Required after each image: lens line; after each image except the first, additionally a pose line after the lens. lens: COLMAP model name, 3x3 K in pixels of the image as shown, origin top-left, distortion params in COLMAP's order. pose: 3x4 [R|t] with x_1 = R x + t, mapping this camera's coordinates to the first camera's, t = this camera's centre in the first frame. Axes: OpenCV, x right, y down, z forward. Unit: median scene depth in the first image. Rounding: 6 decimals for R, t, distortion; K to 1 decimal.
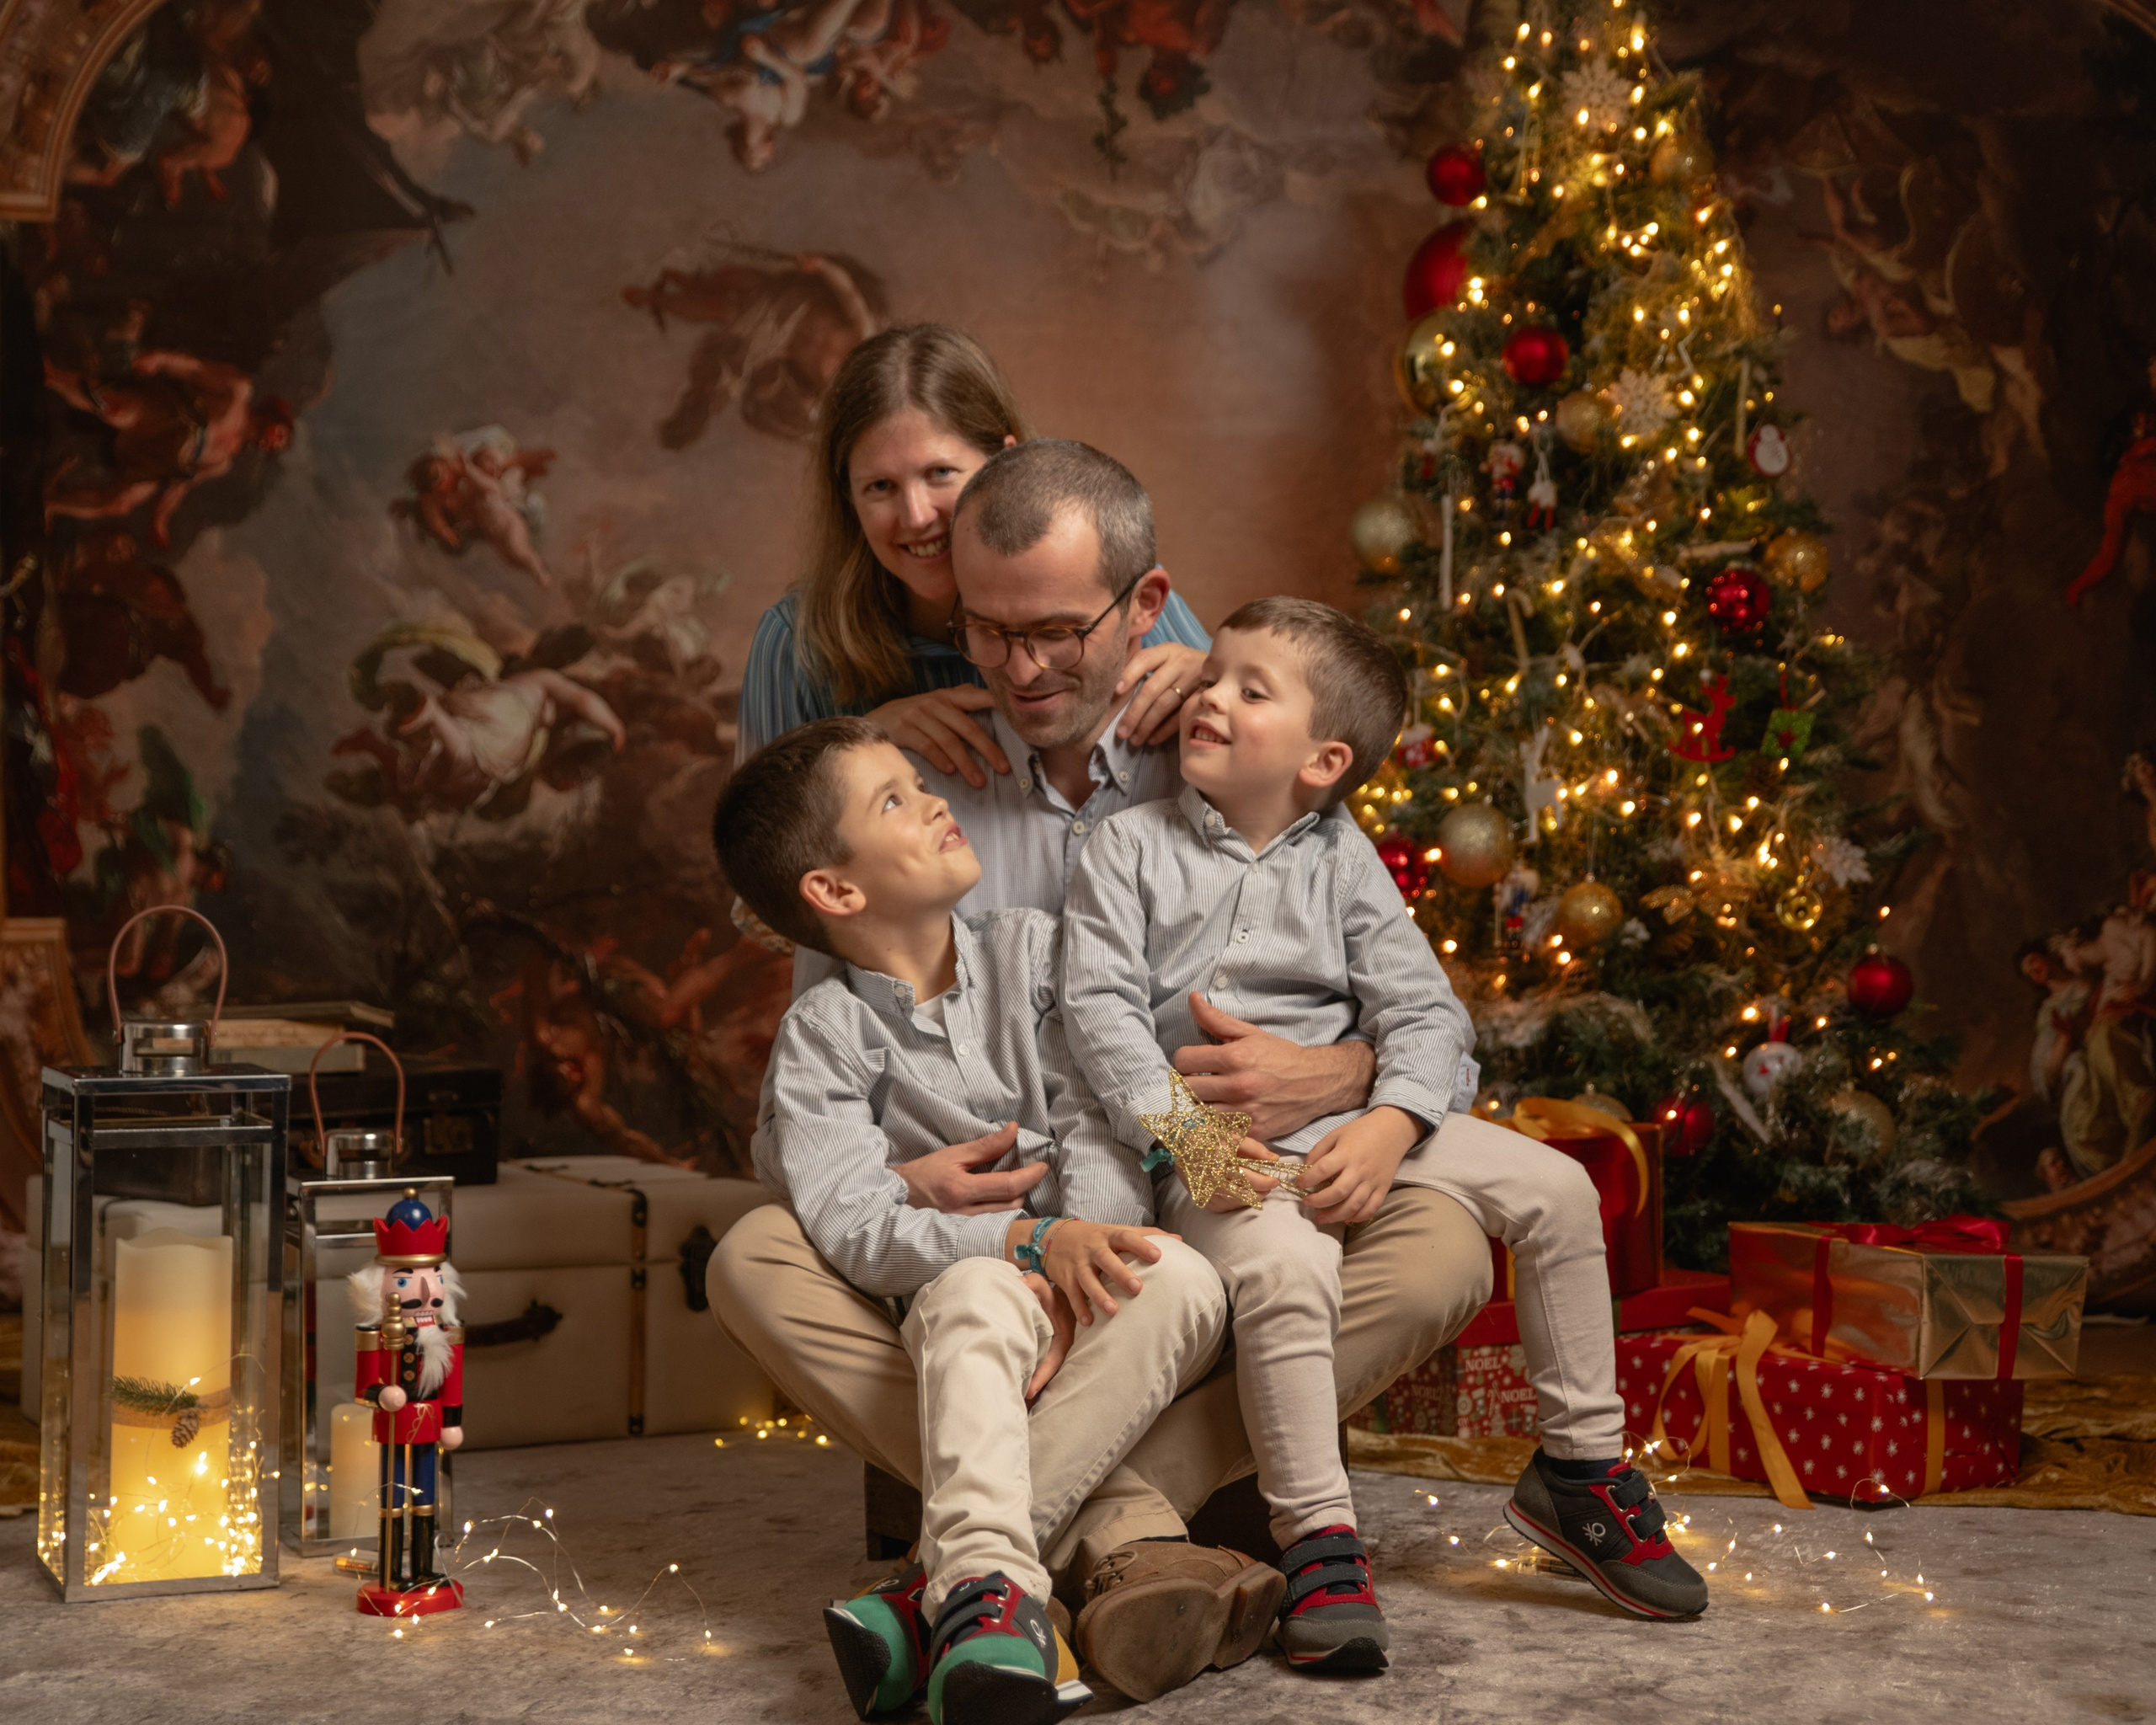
lens RADIAL K [[4326.6, 0, 1240.3], [0, 4326.6, 875.0], [0, 0, 1]] dist [0.054581, 0.000000]
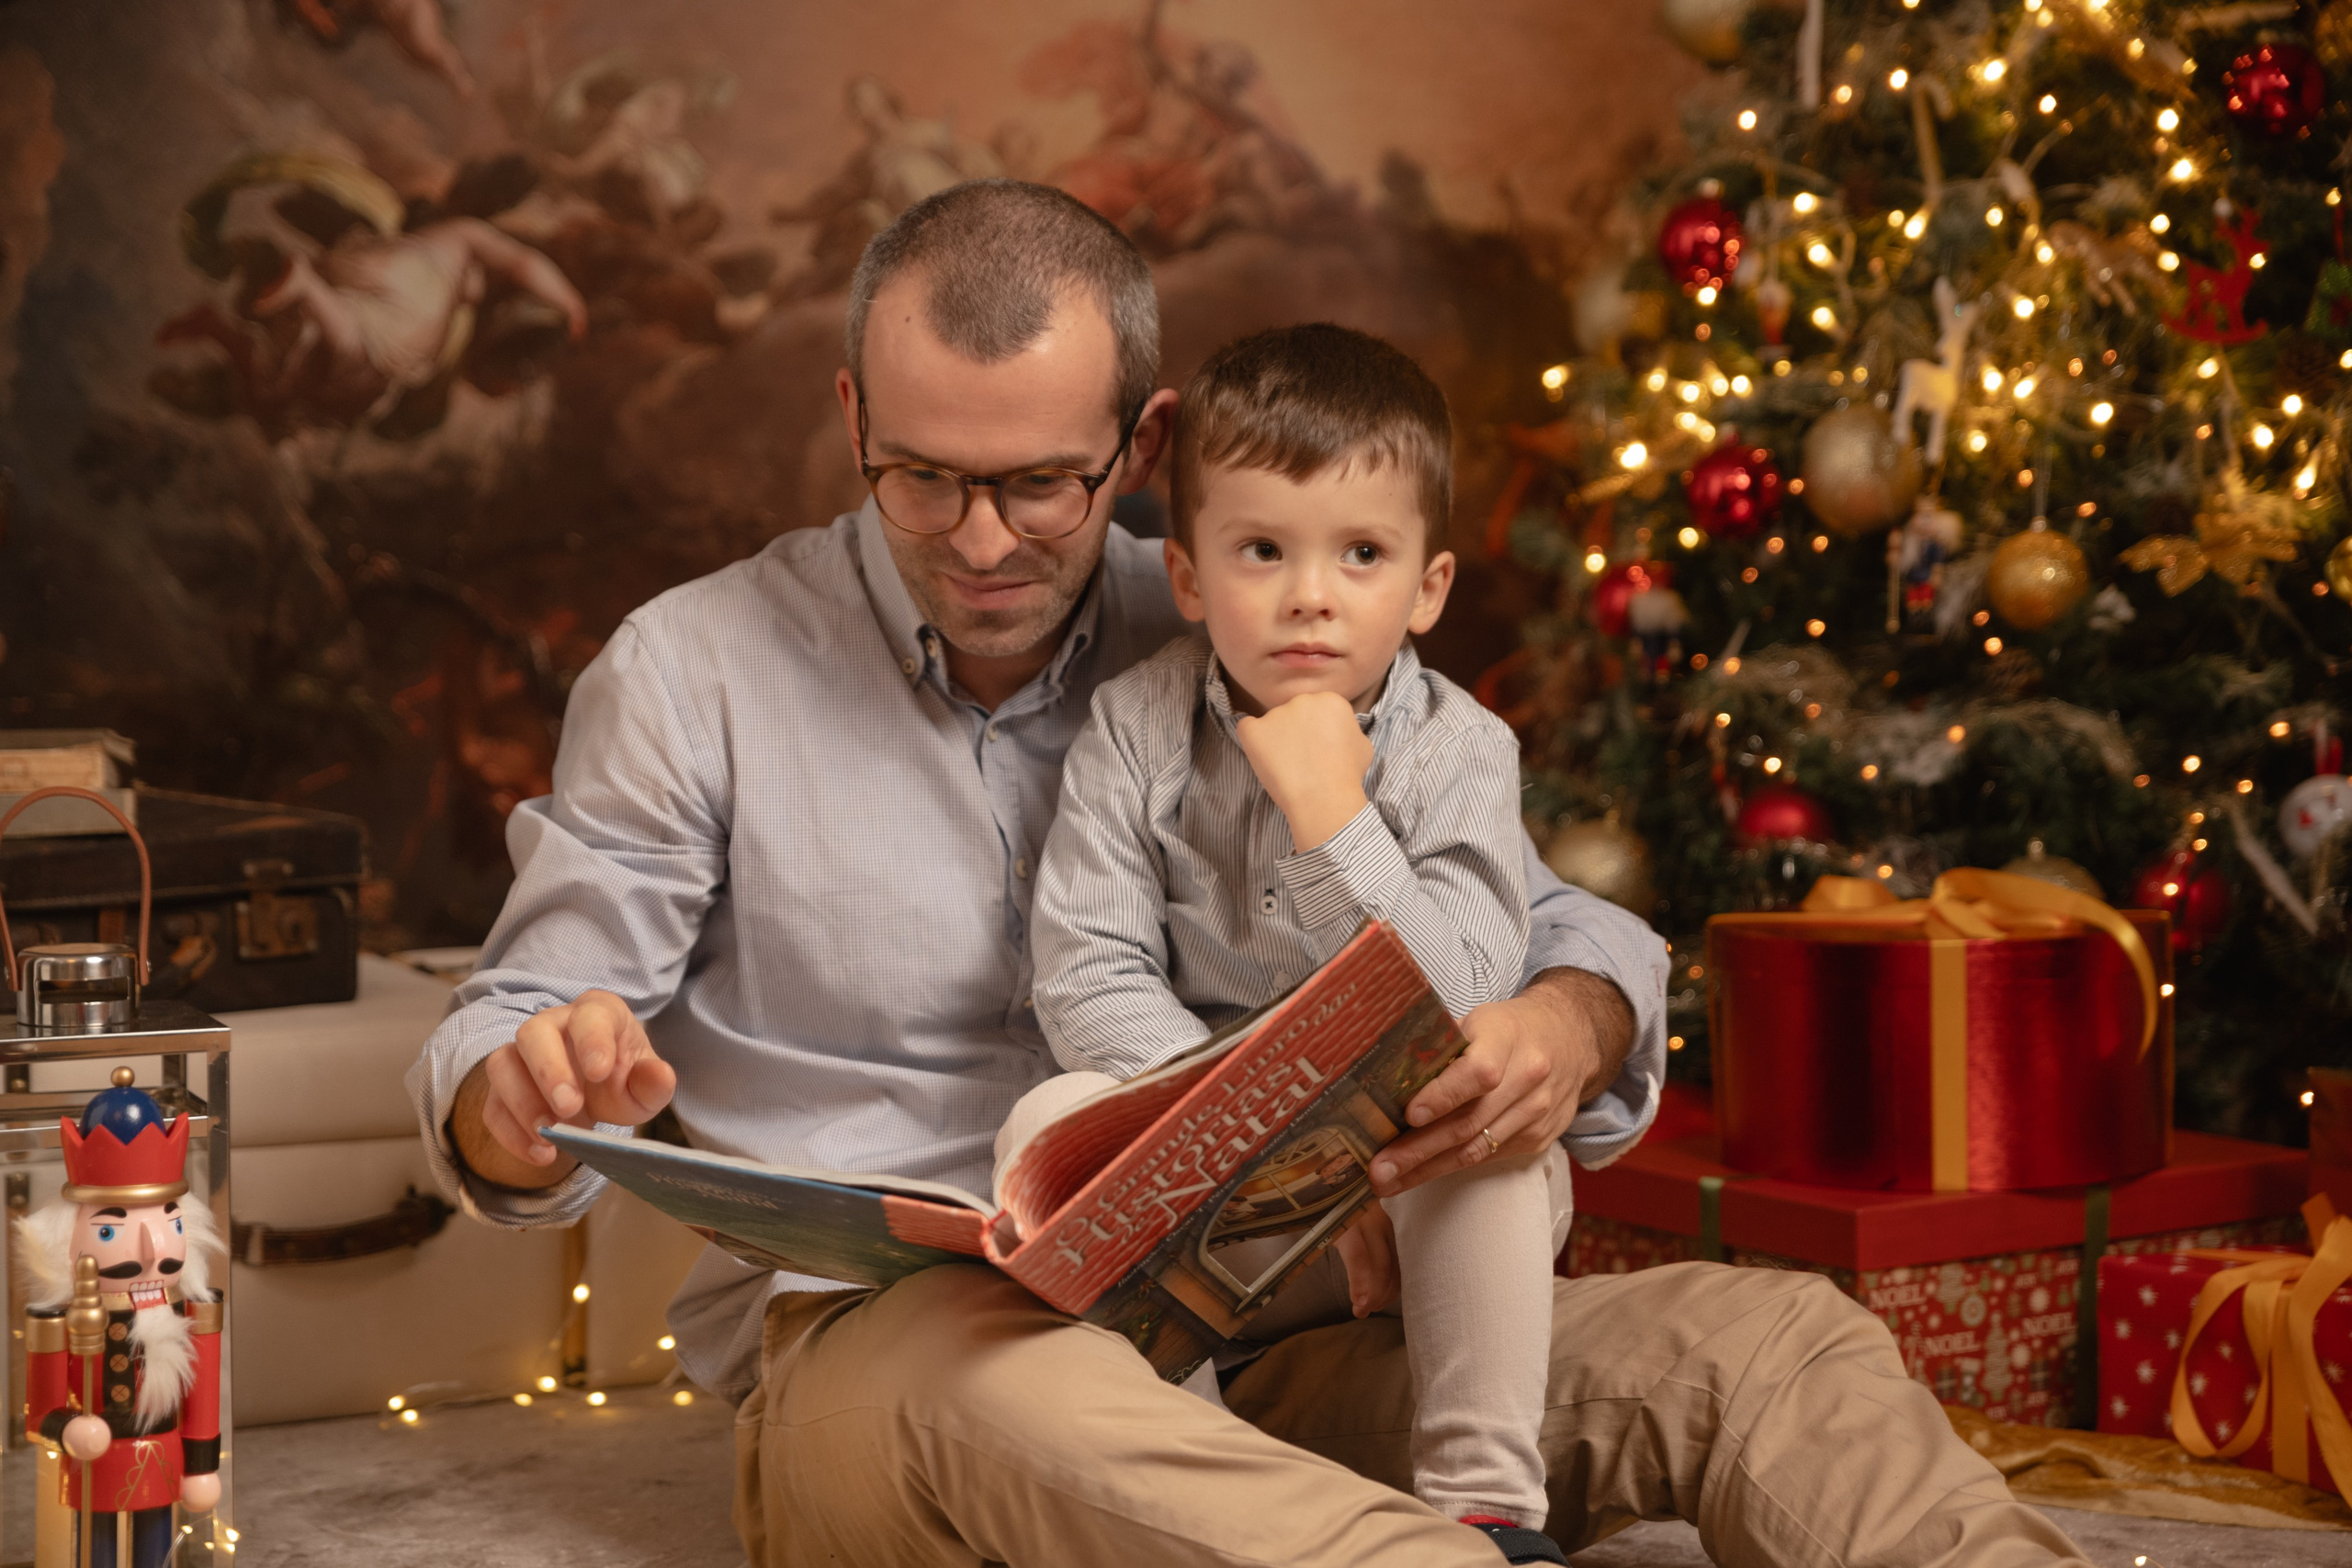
lens RADIAL K [[4804.5, 0, 1215.0], [0, 4804.5, 756.6], [0, 0, 1]] dist [0.216196, 0.000000]
pose [[0.999329, 0.000168, -0.036619, -0.015851], [0.001708, 0.998687, 0.051197, -0.001772], [0.036579, -0.051225, 0.998017, 0.262465]]
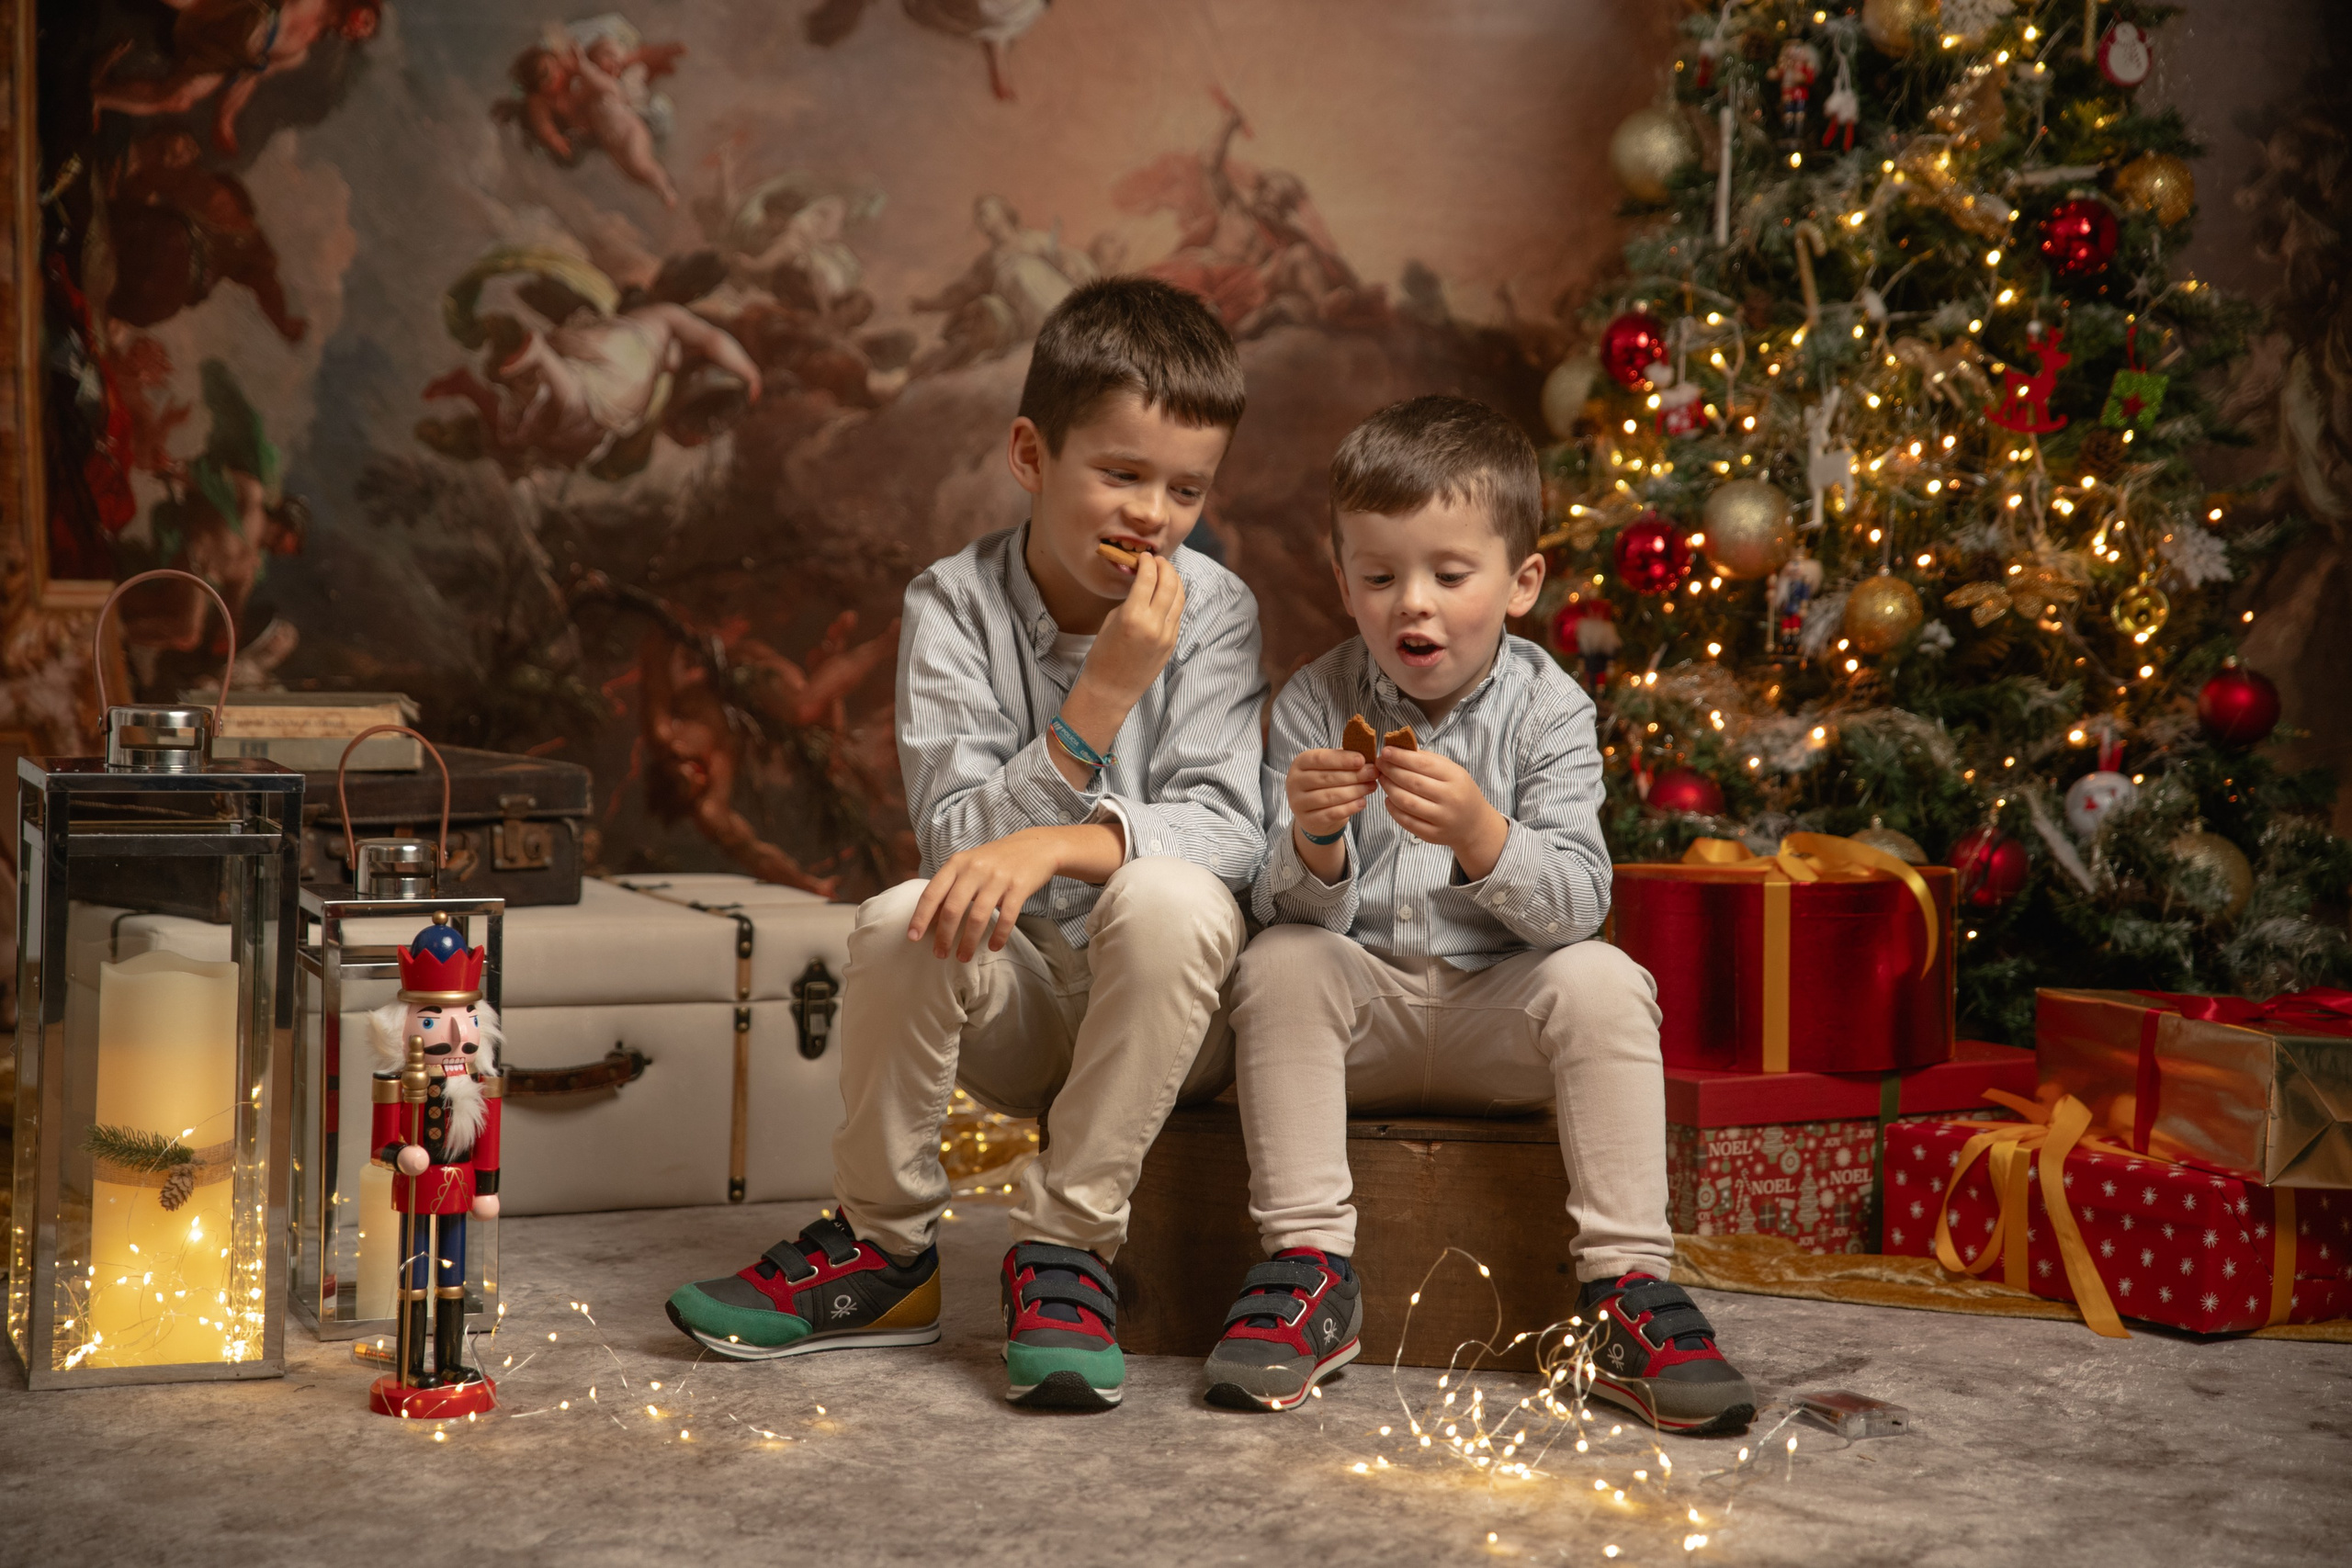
lens RADIAL K [[4804.5, 0, 1178.0], [0, 4804.5, 798.2], [0, 0, 1]] dist [0.216196, 0.000000]
pose [[0.996813, 0.022918, -0.076416, 0.016706], [-0.019077, 0.998536, 0.050615, -0.000041], [0.077464, -0.048996, 0.995791, 0.057738]]
